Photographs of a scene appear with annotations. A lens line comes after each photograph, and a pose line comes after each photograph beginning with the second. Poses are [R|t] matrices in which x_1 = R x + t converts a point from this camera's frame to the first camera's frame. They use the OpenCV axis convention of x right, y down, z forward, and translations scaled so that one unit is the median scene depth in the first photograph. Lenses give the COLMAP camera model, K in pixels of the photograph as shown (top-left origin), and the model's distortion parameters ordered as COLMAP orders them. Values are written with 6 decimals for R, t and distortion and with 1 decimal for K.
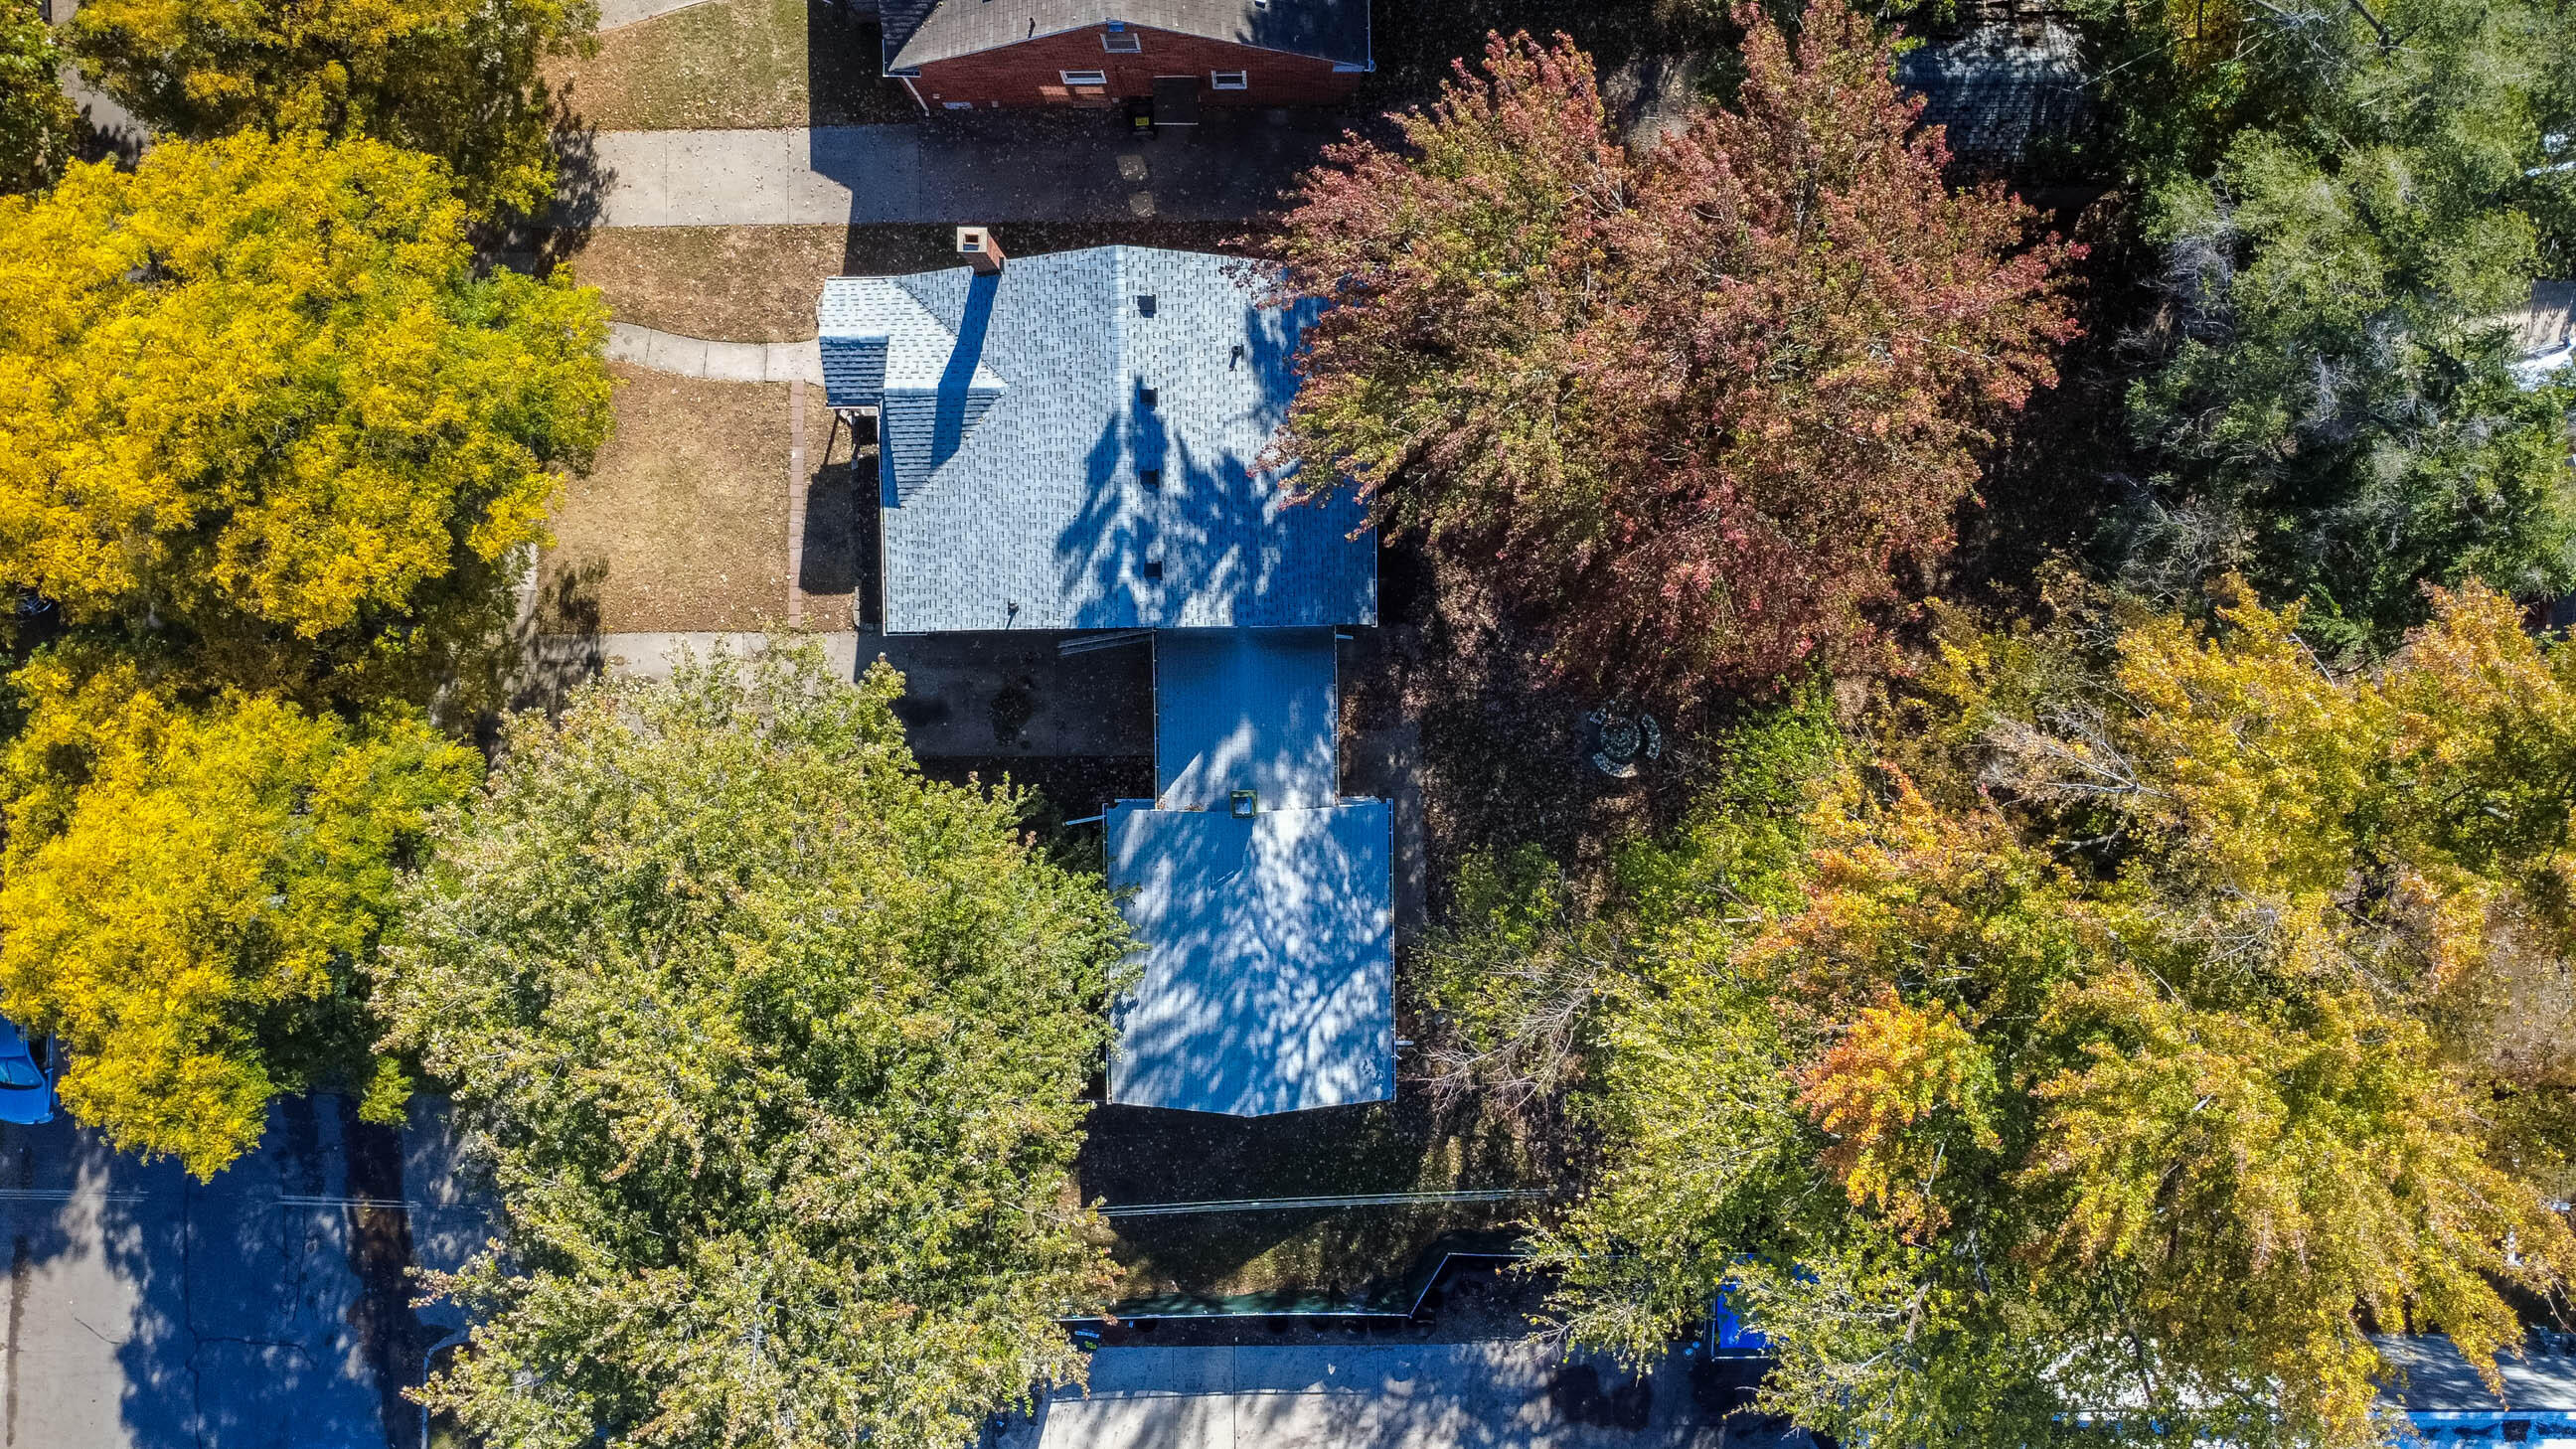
lens RADIAL K [[1903.5, 0, 1288.0], [0, 1903.5, 724.5], [0, 0, 1]] dist [-0.000563, -0.004094]
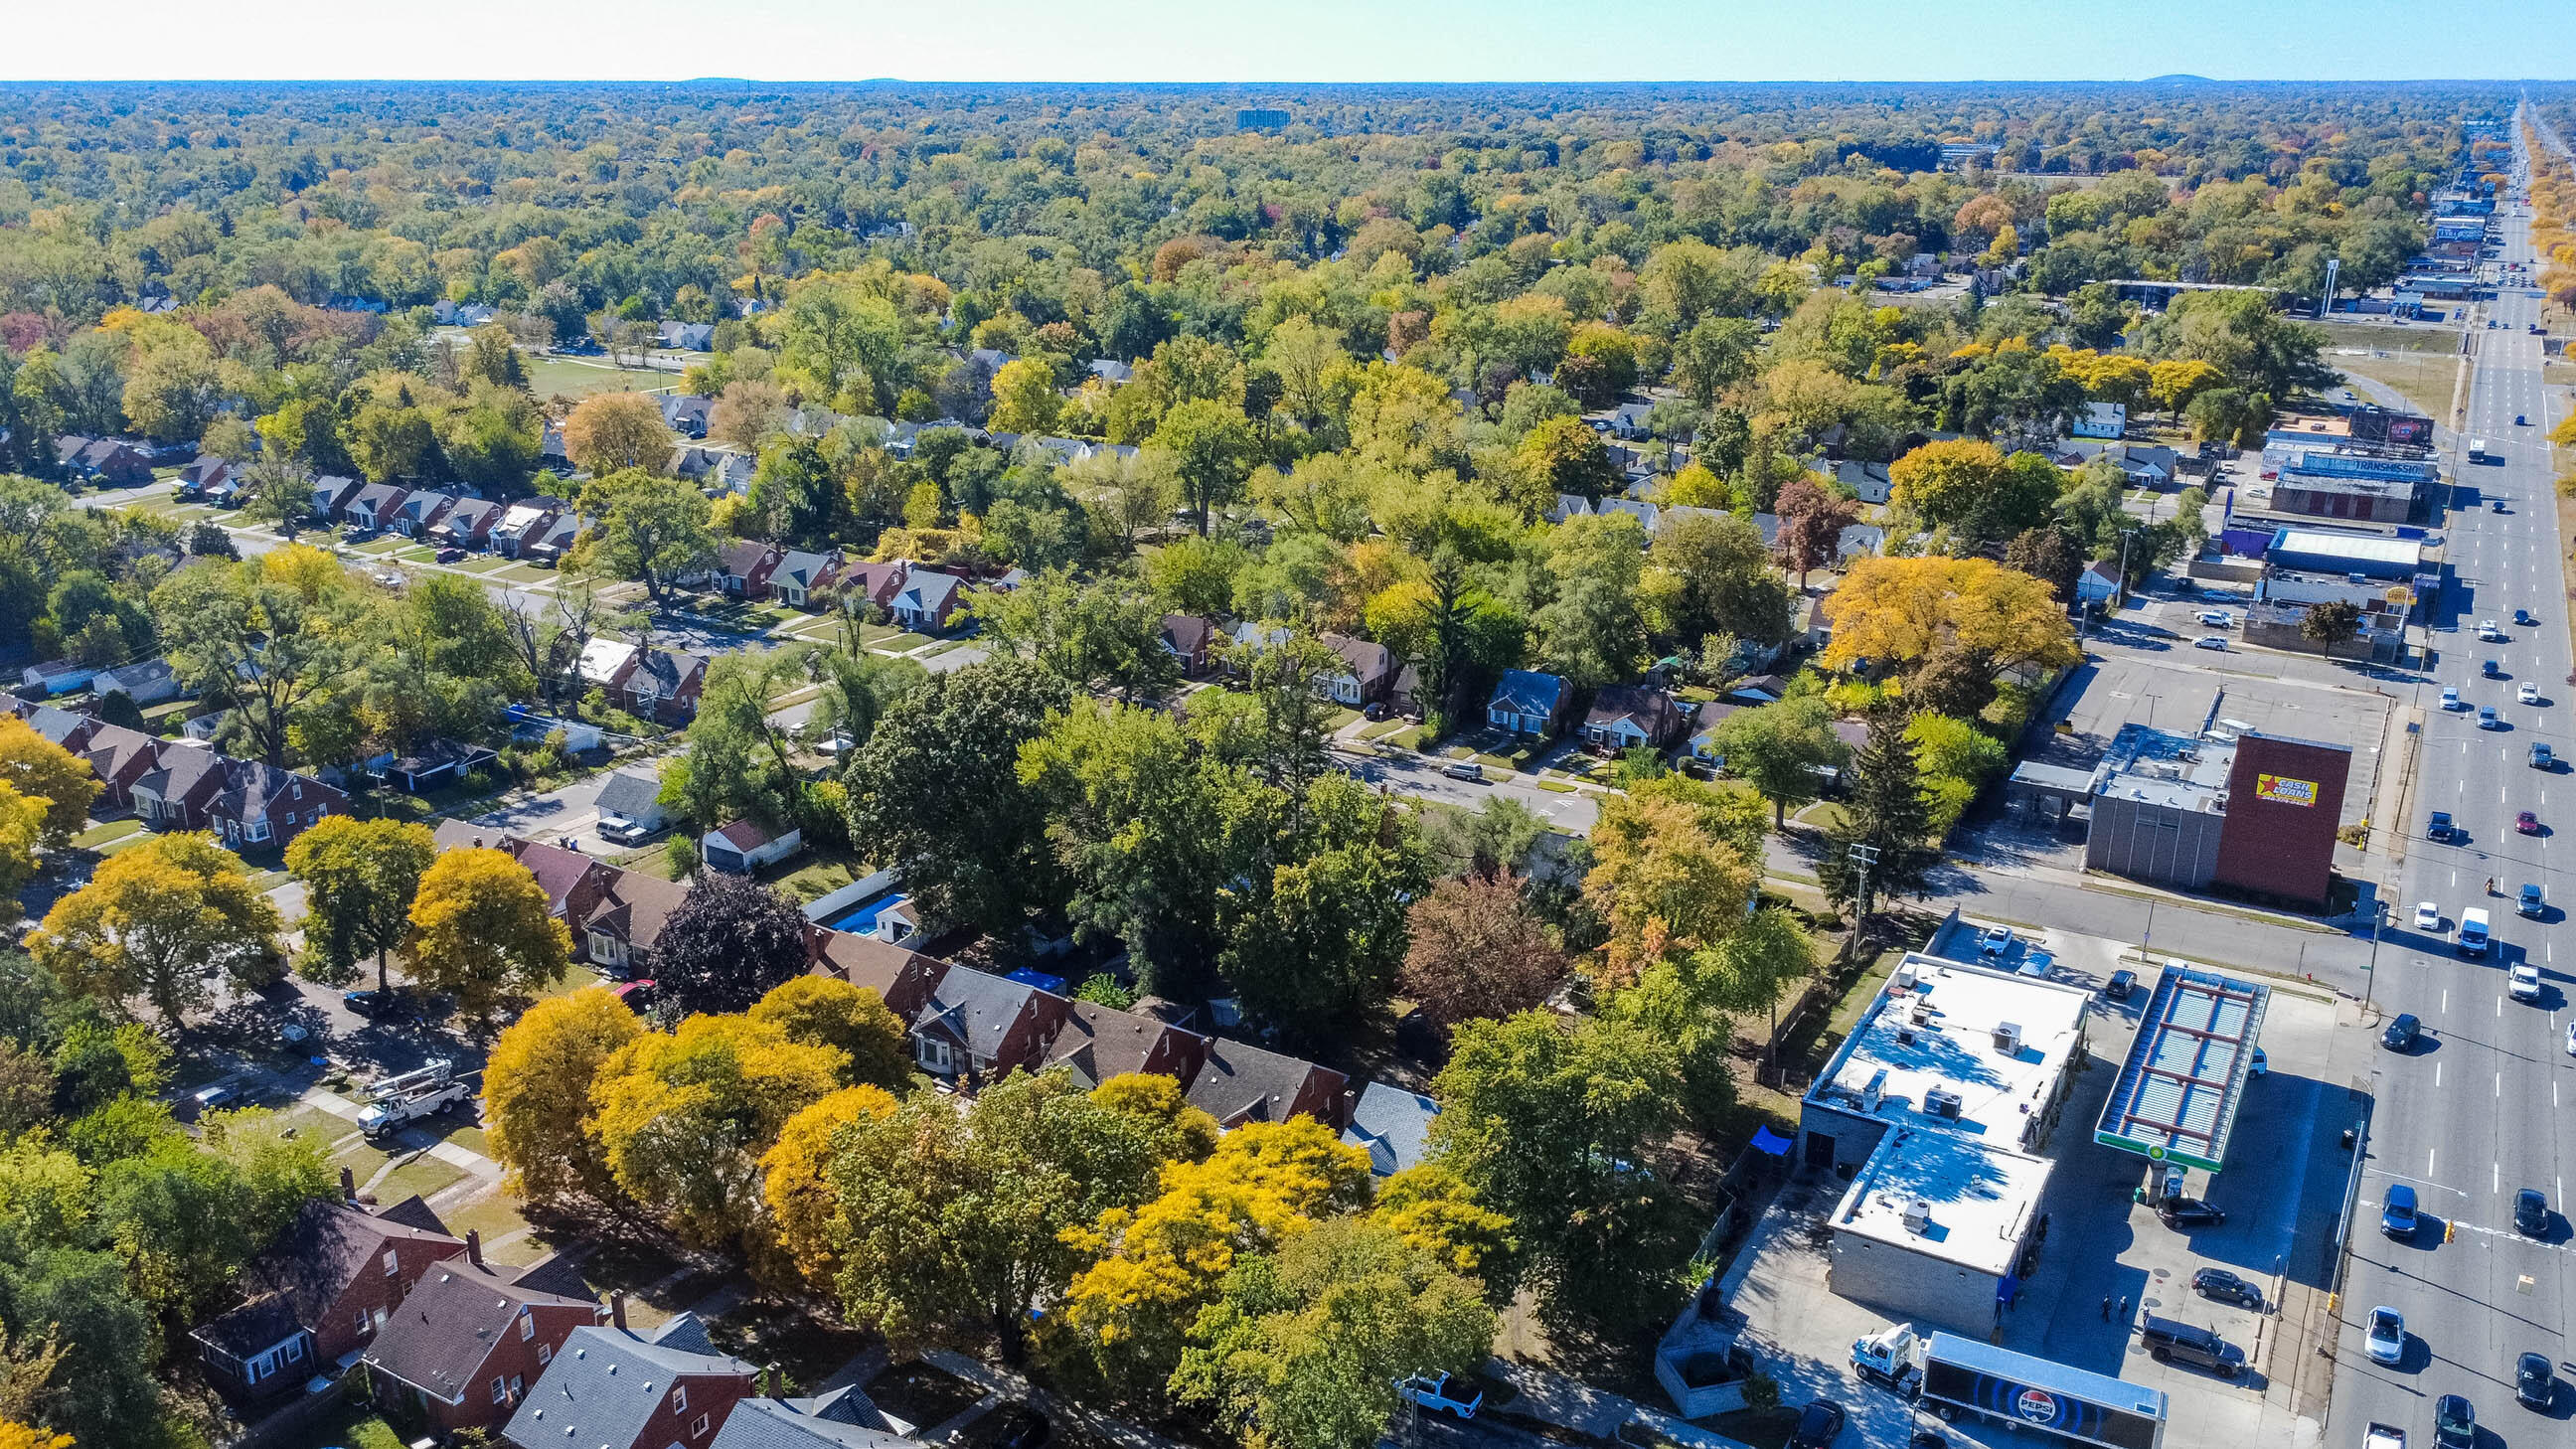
lens RADIAL K [[1961.6, 0, 1288.0], [0, 1961.6, 724.5], [0, 0, 1]] dist [0.002560, 0.003471]
pose [[0.514753, -0.272225, 0.812971, -2.545254], [0.856819, 0.130348, -0.498869, 1.147406], [0.029835, 0.953364, 0.300344, -0.576083]]
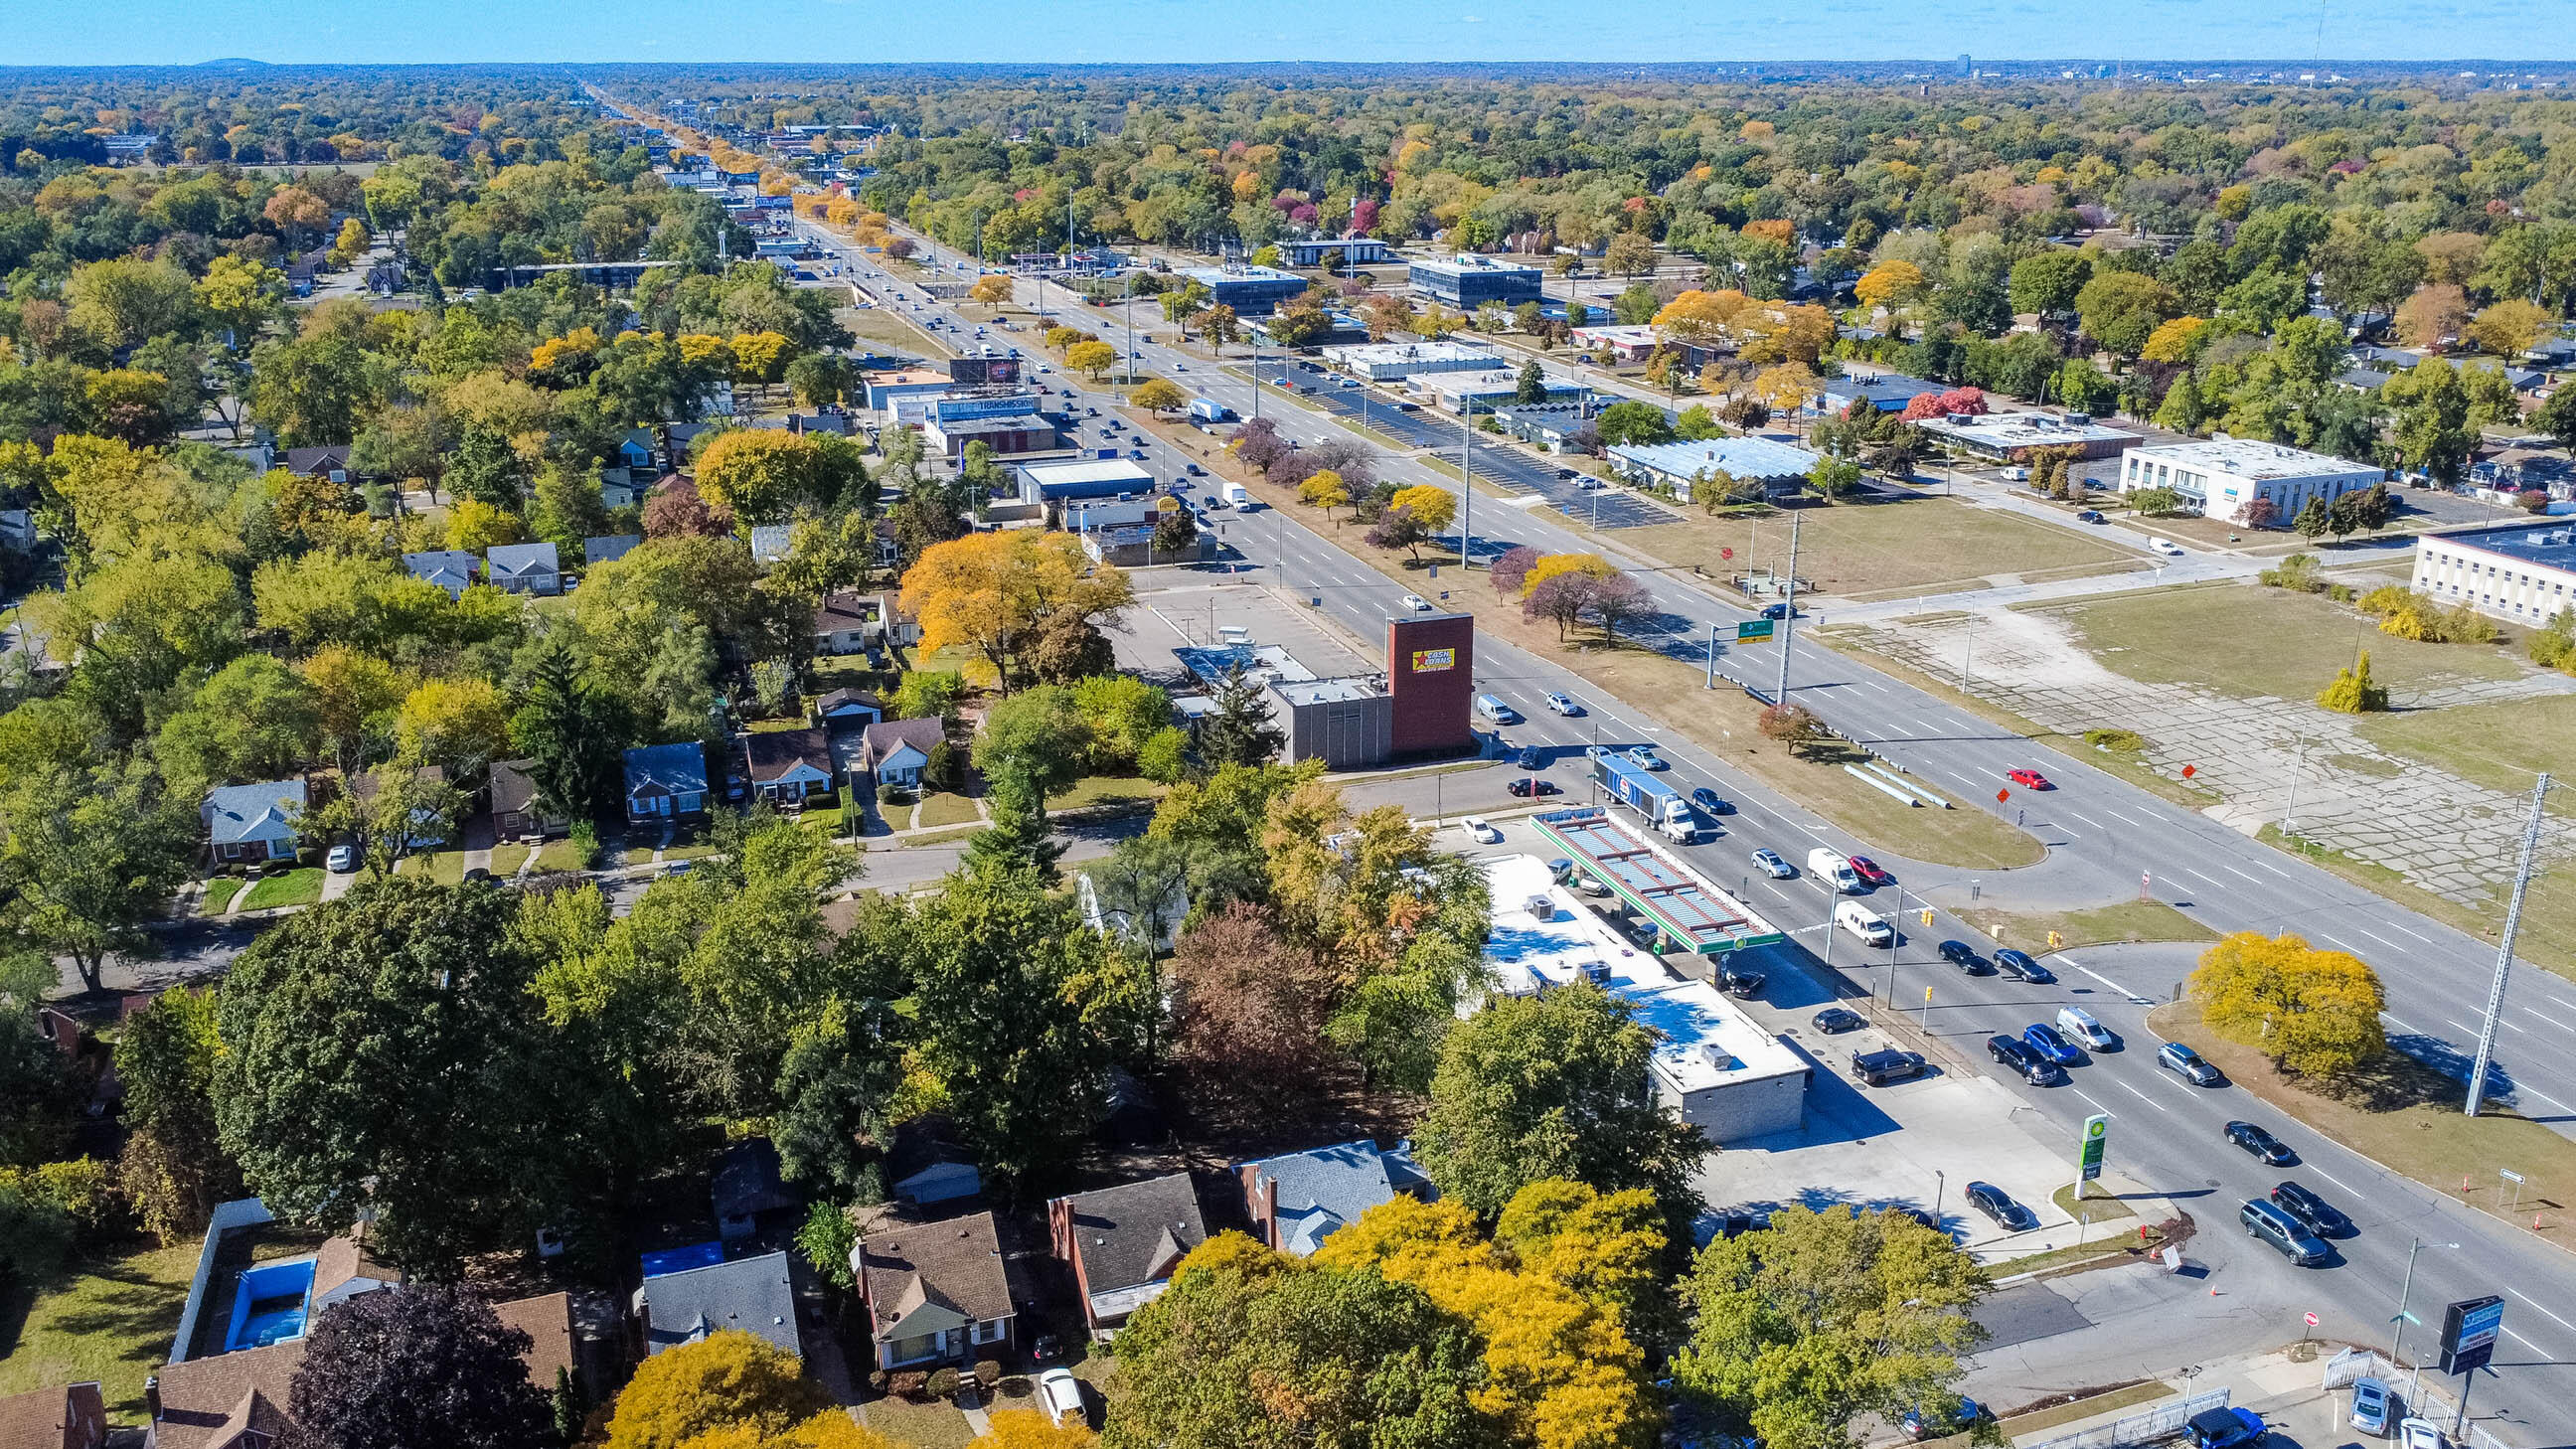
lens RADIAL K [[1973.2, 0, 1288.0], [0, 1973.2, 724.5], [0, 0, 1]] dist [0.003408, -0.003225]
pose [[-0.329940, -0.304899, 0.893407, -2.478786], [0.943448, -0.138925, 0.301008, -0.968629], [0.032340, 0.942198, 0.333493, -0.648179]]
